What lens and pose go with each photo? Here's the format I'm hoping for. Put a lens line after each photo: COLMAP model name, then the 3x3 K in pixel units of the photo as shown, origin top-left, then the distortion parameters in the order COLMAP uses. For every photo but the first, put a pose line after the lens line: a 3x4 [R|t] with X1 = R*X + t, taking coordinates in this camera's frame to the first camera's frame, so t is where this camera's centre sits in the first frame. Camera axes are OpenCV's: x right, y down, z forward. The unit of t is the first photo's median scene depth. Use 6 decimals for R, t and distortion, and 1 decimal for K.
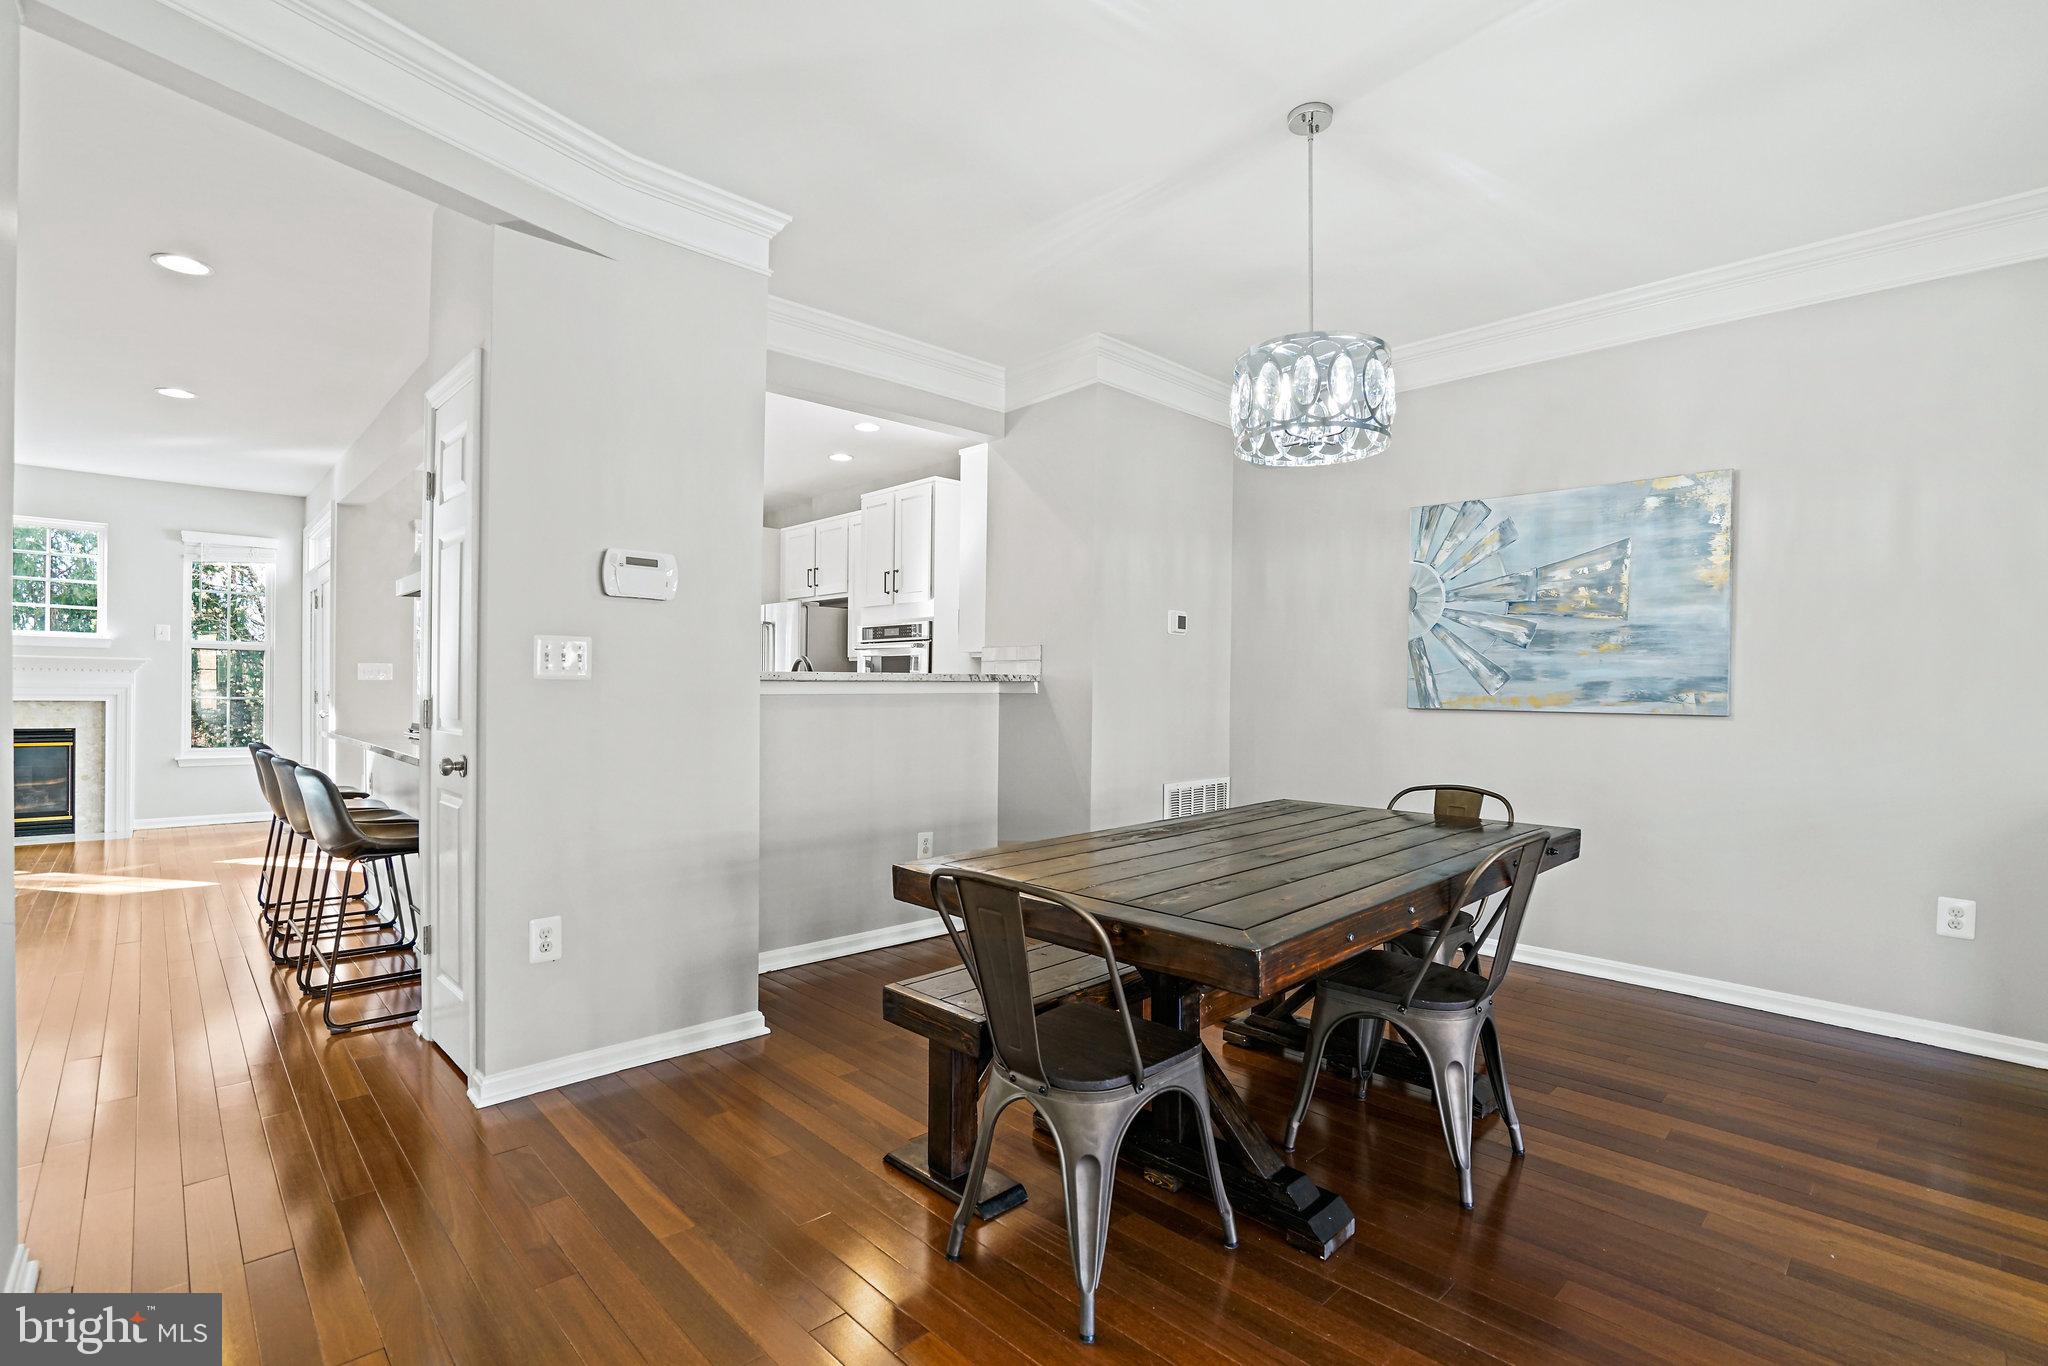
lens RADIAL K [[936.9, 0, 1016.2], [0, 936.9, 683.9], [0, 0, 1]] dist [-0.000480, -0.000062]
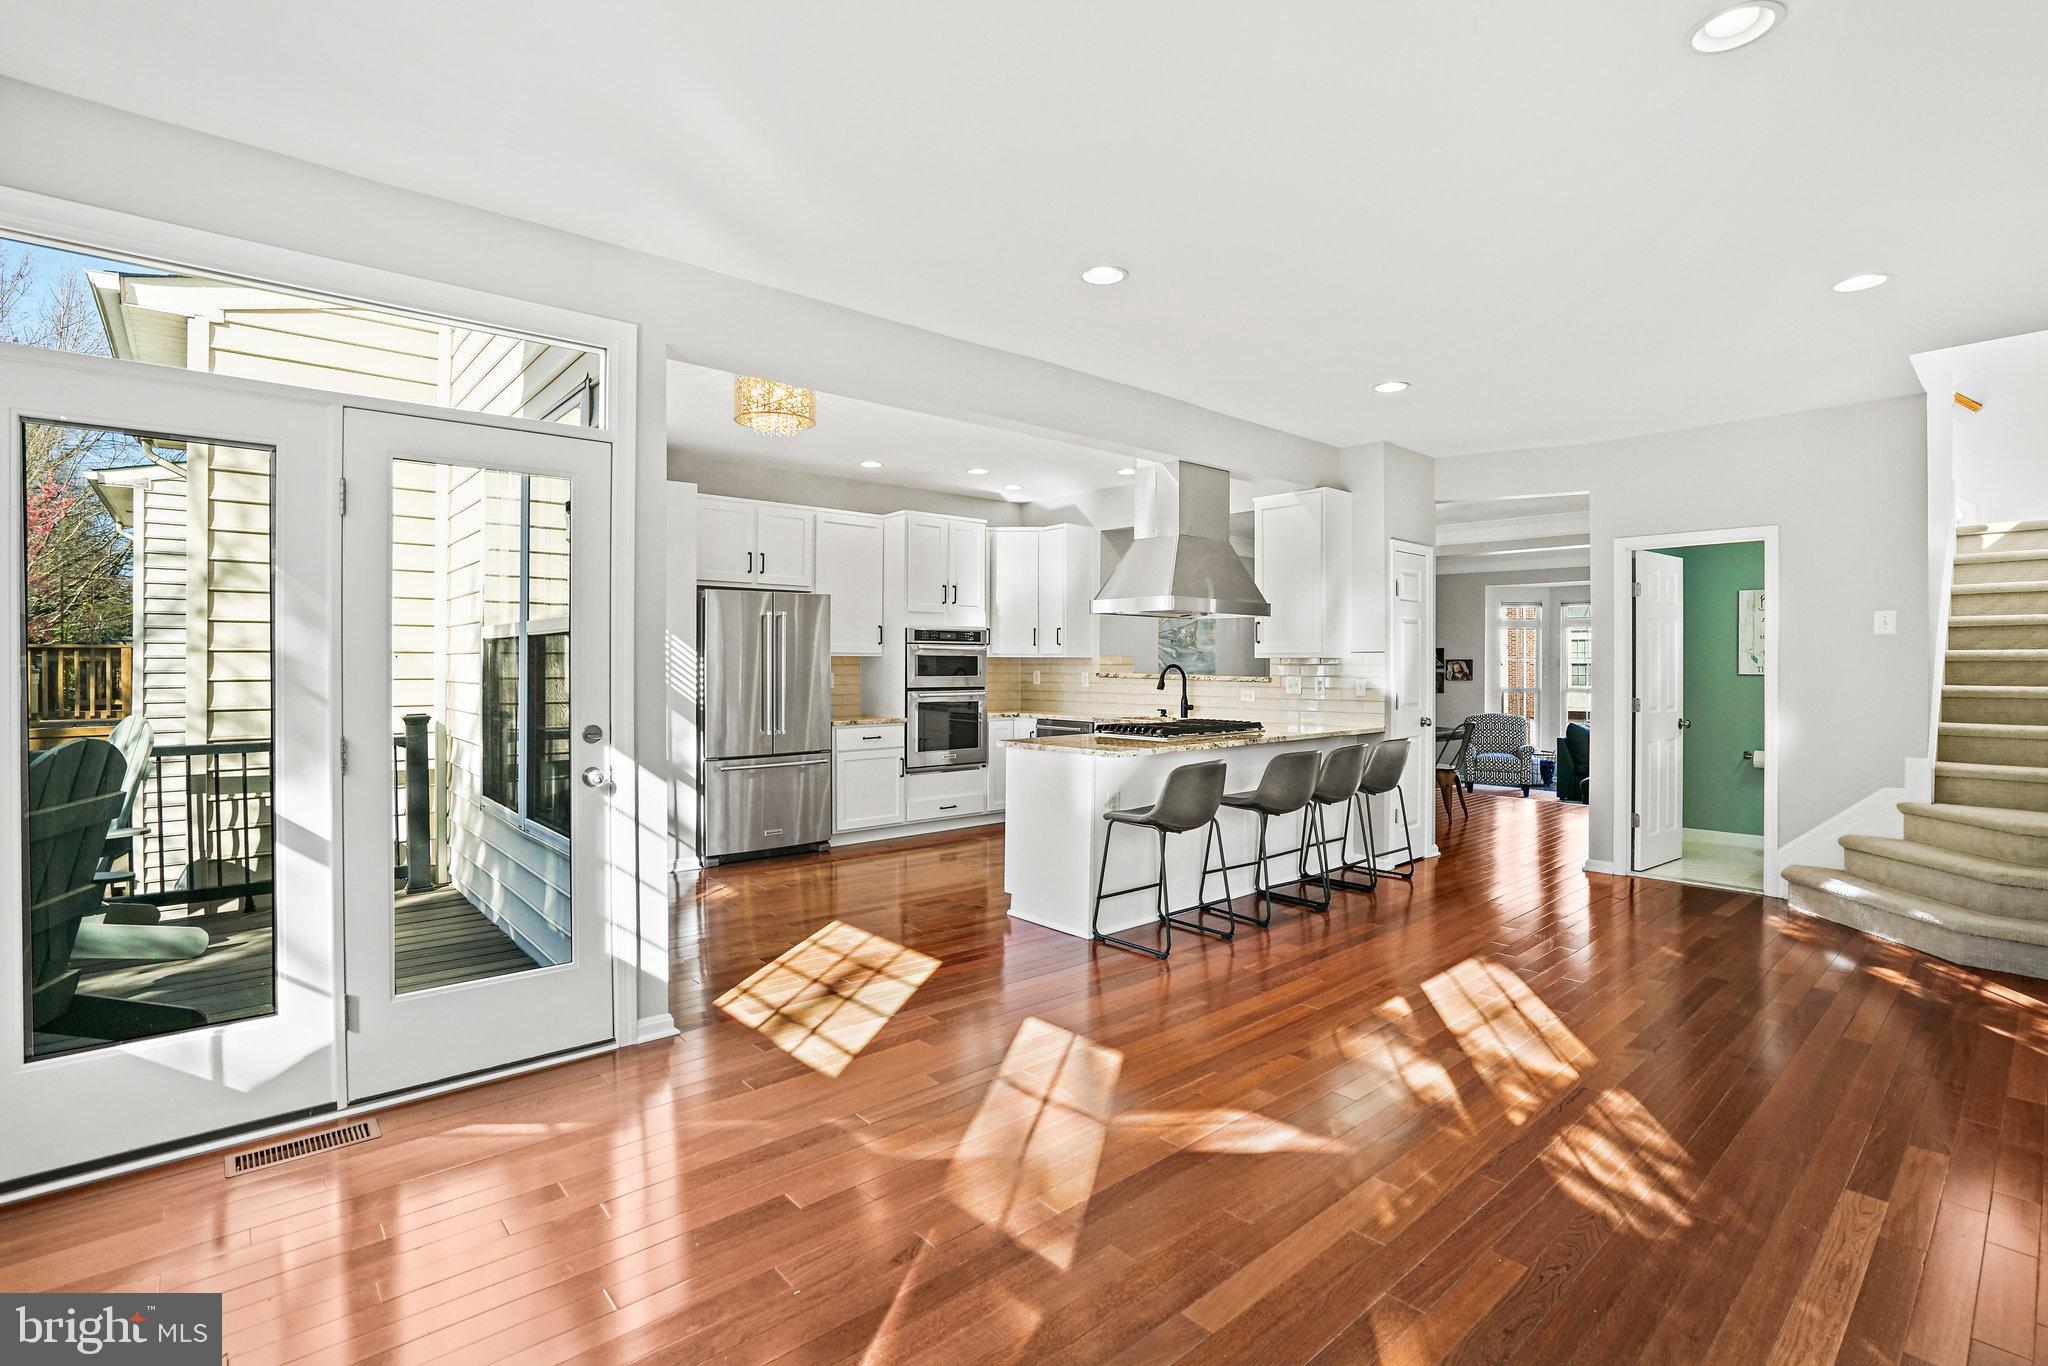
lens RADIAL K [[936.9, 0, 1016.2], [0, 936.9, 683.9], [0, 0, 1]] dist [-0.000480, -0.000062]
pose [[0.050567, -0.029460, 0.998286, -1.980278], [-0.002010, 0.999560, 0.029599, -0.045282], [-0.998719, -0.003503, 0.050486, 1.287145]]
